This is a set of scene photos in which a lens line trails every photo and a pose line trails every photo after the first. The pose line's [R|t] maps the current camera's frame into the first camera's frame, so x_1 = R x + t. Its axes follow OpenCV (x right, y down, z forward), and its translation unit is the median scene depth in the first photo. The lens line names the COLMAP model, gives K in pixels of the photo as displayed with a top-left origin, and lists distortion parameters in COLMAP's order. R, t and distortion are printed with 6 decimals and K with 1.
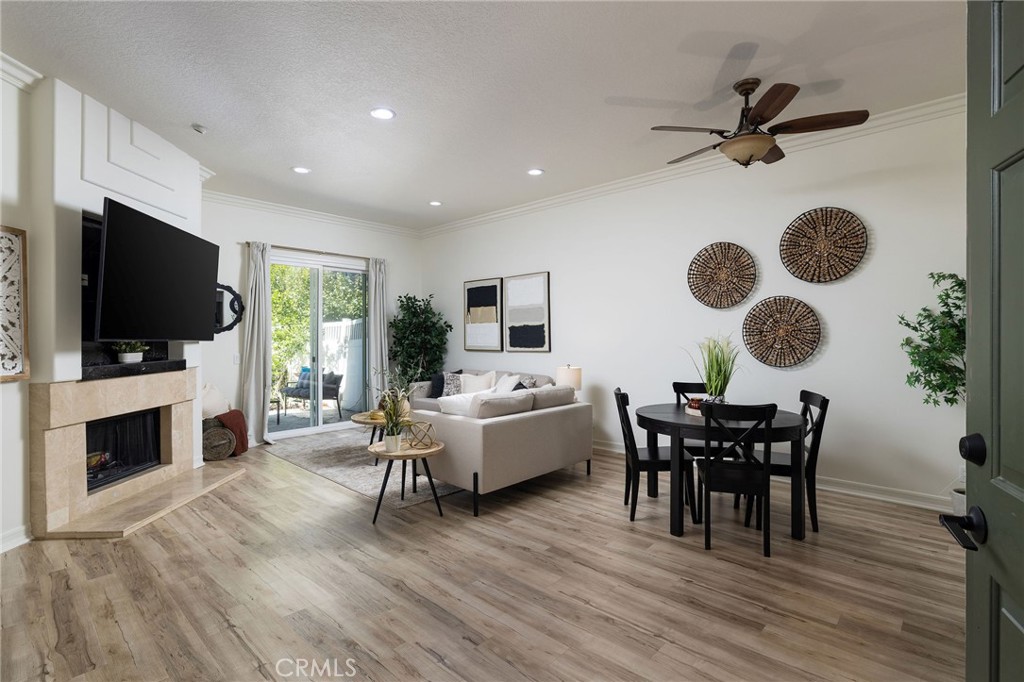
lens RADIAL K [[483.9, 0, 509.3], [0, 483.9, 336.7], [0, 0, 1]] dist [-0.001748, 0.000016]
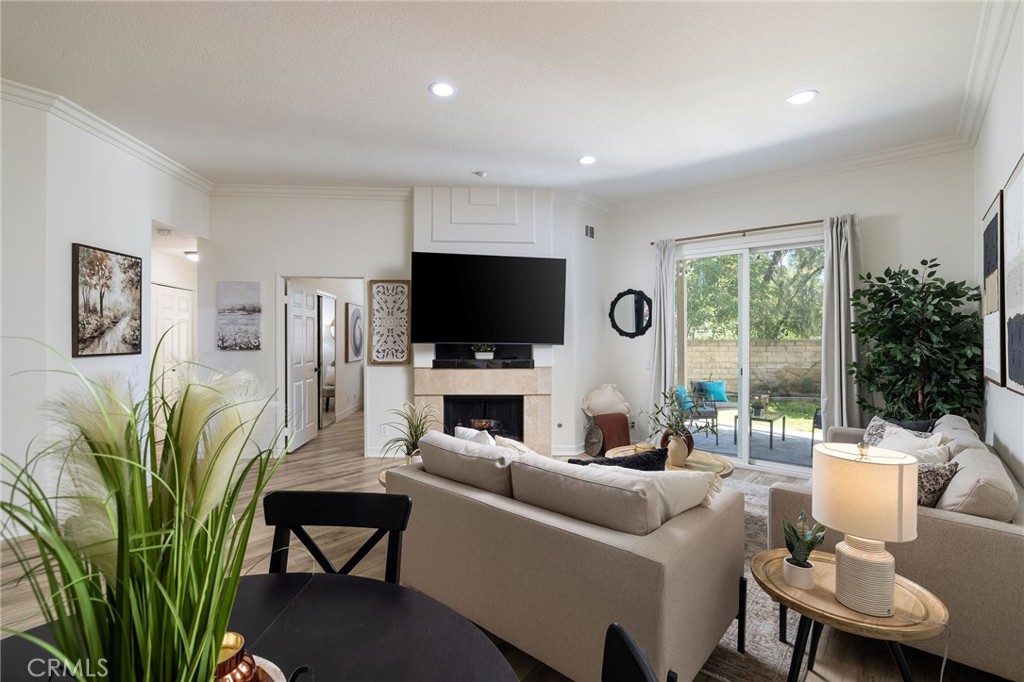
lens RADIAL K [[460.0, 0, 509.2], [0, 460.0, 338.3], [0, 0, 1]] dist [-0.000294, -0.000107]
pose [[0.034737, 0.003592, -0.999390, 0.485960], [-0.005175, 0.999981, 0.003415, -0.010244], [0.999383, 0.005053, 0.034755, 0.915971]]
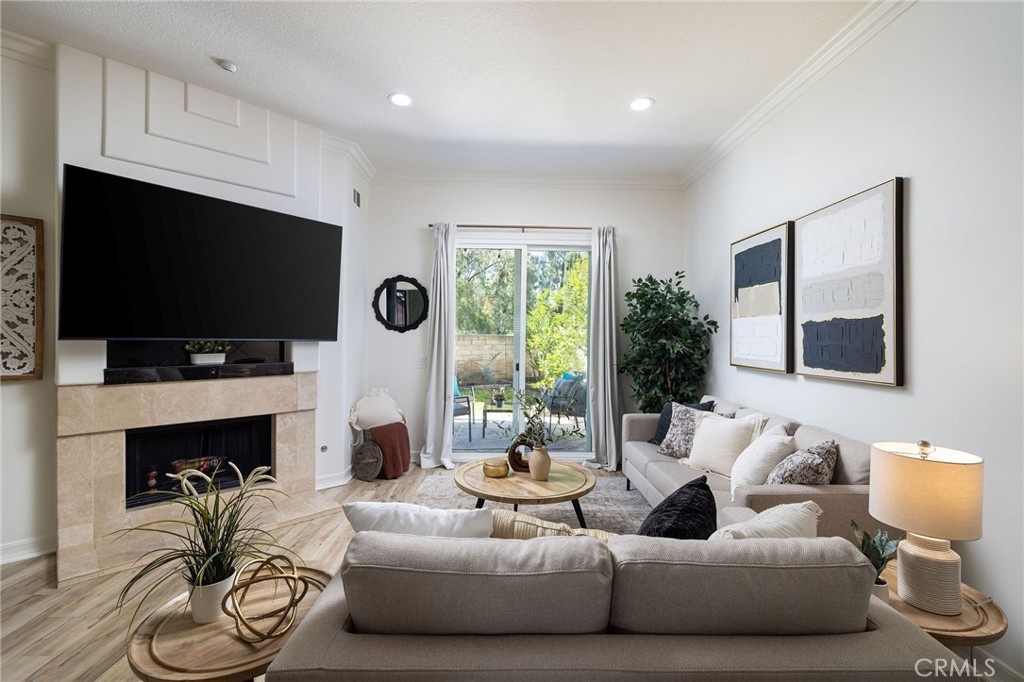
lens RADIAL K [[460.0, 0, 509.2], [0, 460.0, 338.3], [0, 0, 1]] dist [-0.000294, -0.000107]
pose [[0.695028, 0.016174, -0.718800, 0.180793], [-0.013655, 0.999864, 0.009295, -0.008499], [0.718853, 0.003355, 0.695154, 0.723988]]
